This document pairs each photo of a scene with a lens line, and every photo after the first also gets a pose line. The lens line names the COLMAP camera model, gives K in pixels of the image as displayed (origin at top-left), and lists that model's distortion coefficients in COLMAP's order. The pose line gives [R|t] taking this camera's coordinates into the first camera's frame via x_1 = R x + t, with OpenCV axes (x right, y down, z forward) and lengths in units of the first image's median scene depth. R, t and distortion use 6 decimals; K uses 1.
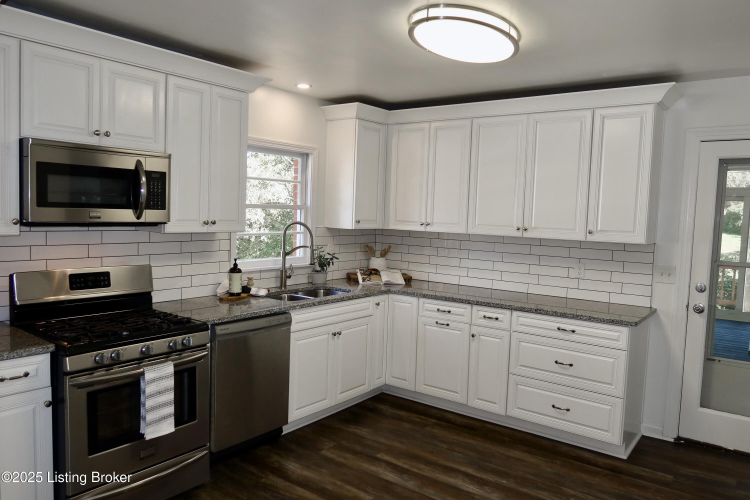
lens RADIAL K [[547.5, 0, 375.0], [0, 547.5, 250.0], [0, 0, 1]] dist [-0.001553, -0.000760]
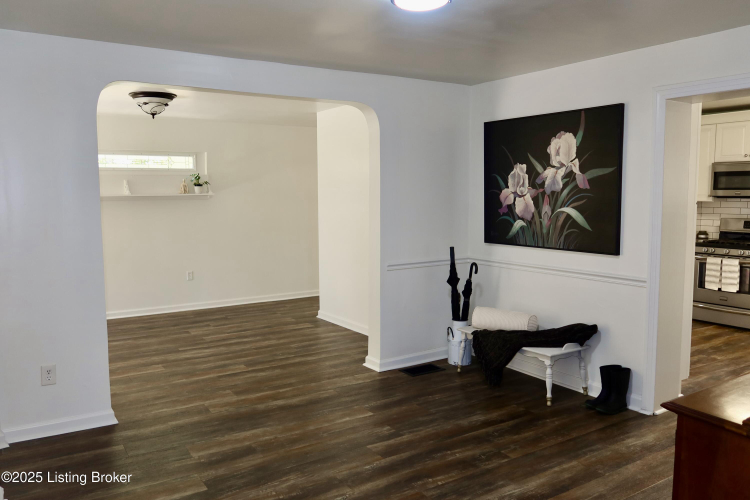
lens RADIAL K [[547.5, 0, 375.0], [0, 547.5, 250.0], [0, 0, 1]] dist [-0.001553, -0.000760]
pose [[-0.317683, 0.059219, -0.946346, 1.697238], [-0.076380, 0.993206, 0.087791, 0.069201], [0.945116, 0.100171, -0.311002, 0.262451]]
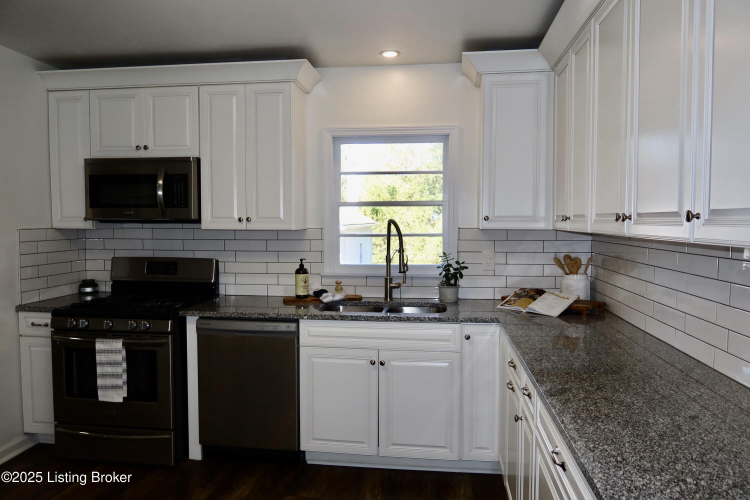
lens RADIAL K [[547.5, 0, 375.0], [0, 547.5, 250.0], [0, 0, 1]] dist [-0.001553, -0.000760]
pose [[0.484663, 0.019207, -0.874490, 0.705108], [-0.049621, 0.998753, -0.005565, -0.001050], [0.873293, 0.046090, 0.485011, 0.729518]]
